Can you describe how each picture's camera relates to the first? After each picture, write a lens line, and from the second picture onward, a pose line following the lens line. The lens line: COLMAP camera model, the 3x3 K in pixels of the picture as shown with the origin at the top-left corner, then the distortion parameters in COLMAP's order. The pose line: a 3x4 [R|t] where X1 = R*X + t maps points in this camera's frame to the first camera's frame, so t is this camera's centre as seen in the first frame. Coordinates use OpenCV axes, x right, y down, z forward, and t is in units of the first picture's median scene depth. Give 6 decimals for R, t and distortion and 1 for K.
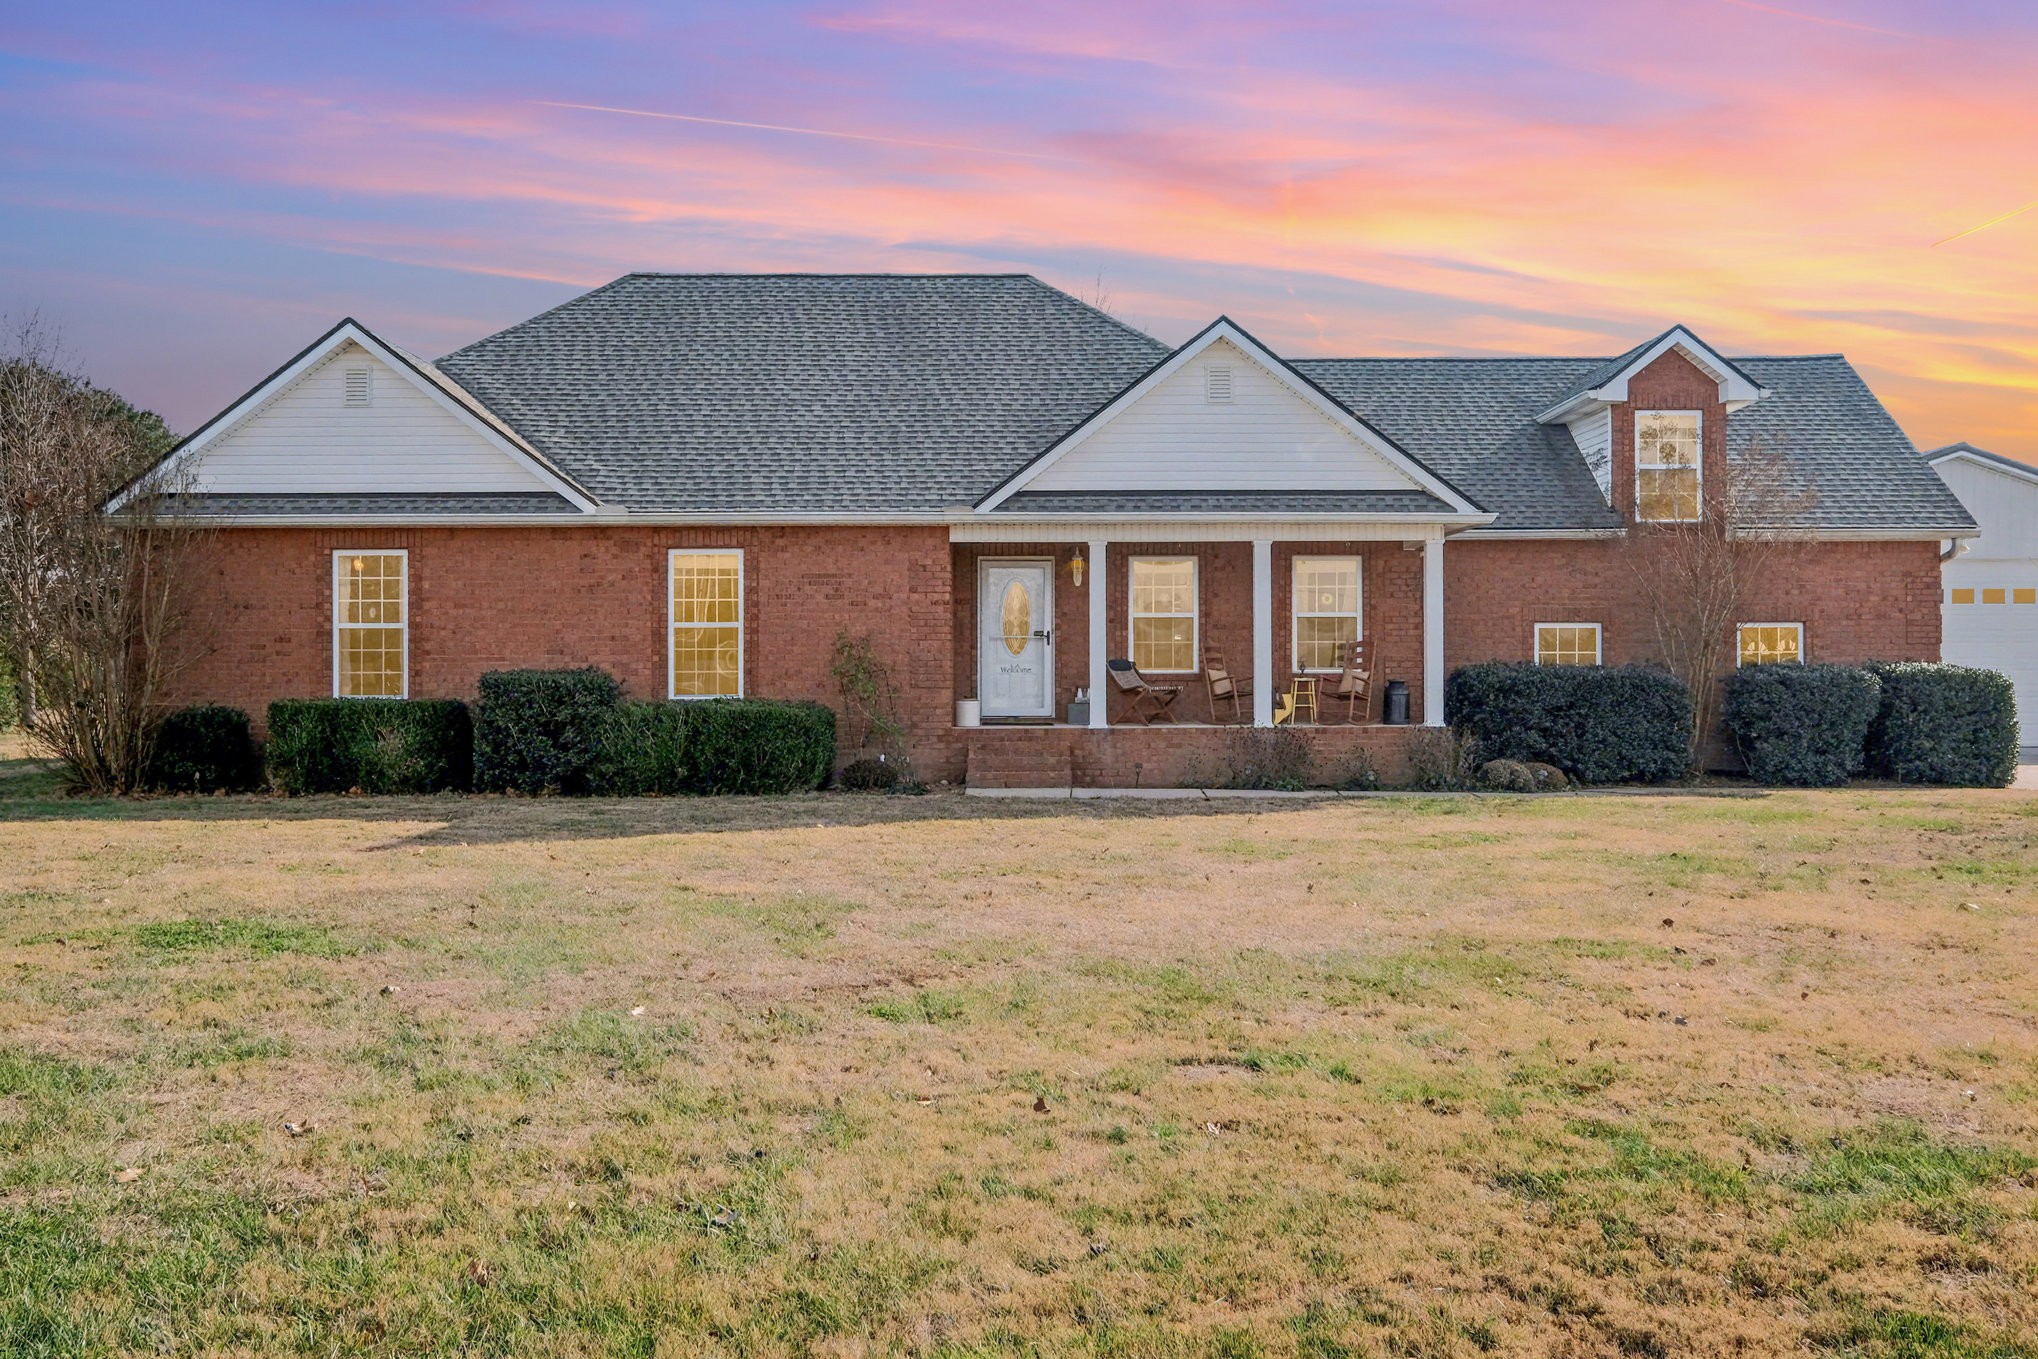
lens RADIAL K [[888.5, 0, 1017.2], [0, 888.5, 679.0], [0, 0, 1]] dist [-0.004675, 0.000937]
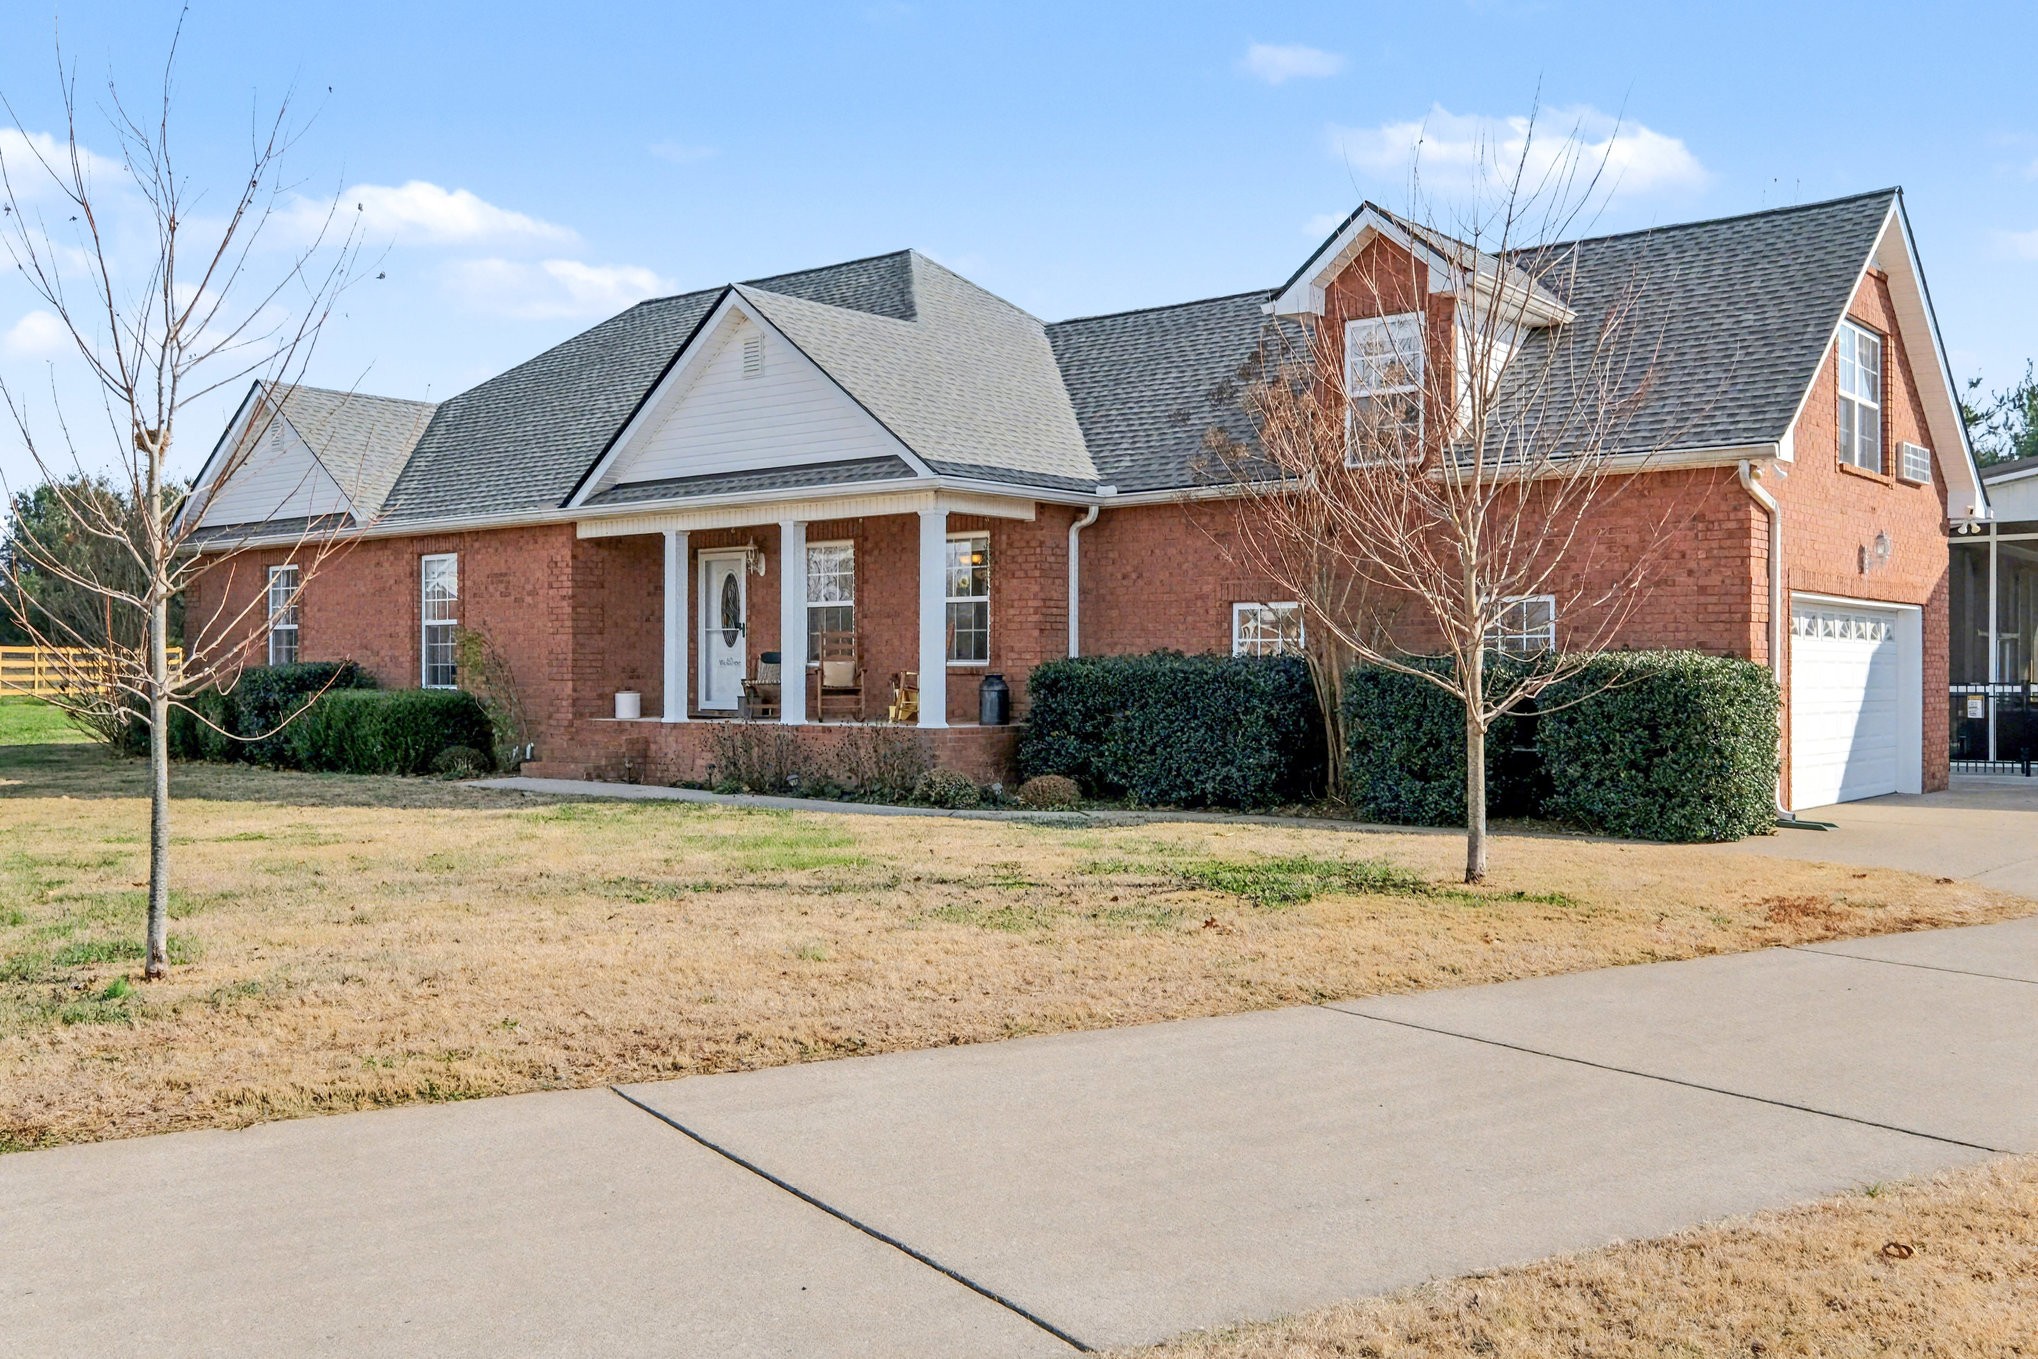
lens RADIAL K [[888.5, 0, 1019.2], [0, 888.5, 681.8], [0, 0, 1]] dist [-0.004675, 0.000937]
pose [[0.943947, 0.006313, -0.330037, 0.736877], [-0.003551, 0.999953, 0.008973, 0.001166], [0.330078, -0.007298, 0.943926, 0.196805]]
